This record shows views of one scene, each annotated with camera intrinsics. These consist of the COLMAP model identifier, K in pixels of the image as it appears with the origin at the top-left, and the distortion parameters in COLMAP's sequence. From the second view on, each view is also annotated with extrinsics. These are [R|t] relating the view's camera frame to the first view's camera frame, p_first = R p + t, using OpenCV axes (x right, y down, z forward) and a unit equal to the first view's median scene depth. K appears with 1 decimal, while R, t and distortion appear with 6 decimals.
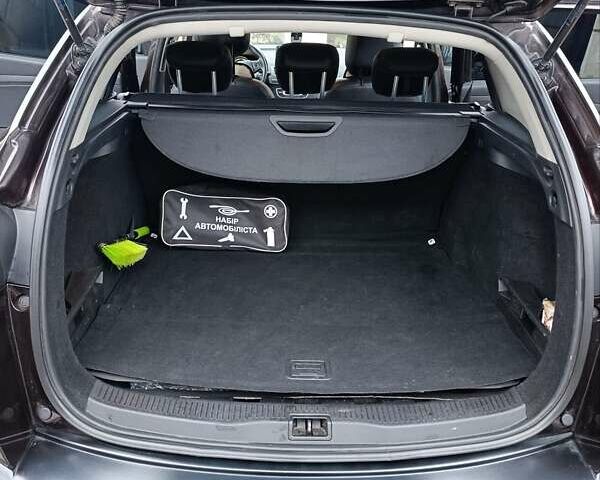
lens RADIAL K [[549.4, 0, 299.5], [0, 549.4, 232.4], [0, 0, 1]] dist [0.016085, -0.018646]
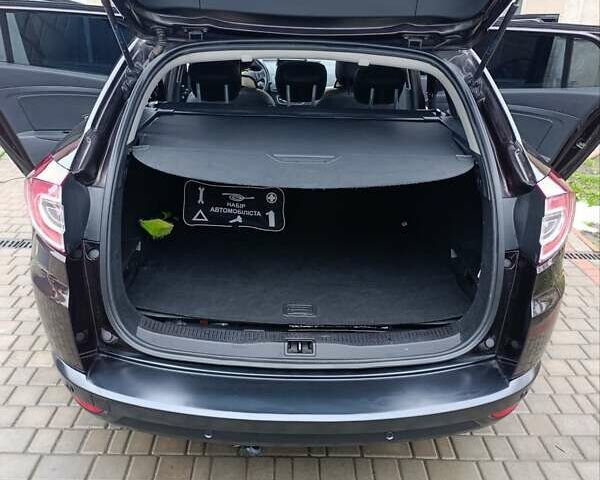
lens RADIAL K [[549.4, 0, 299.5], [0, 549.4, 232.4], [0, 0, 1]] dist [0.016085, -0.018646]
pose [[0.999997, -0.000141, -0.002434, 0.018951], [0.000122, 0.999971, -0.007671, 0.072710], [0.002435, 0.007671, 0.999968, -0.340402]]
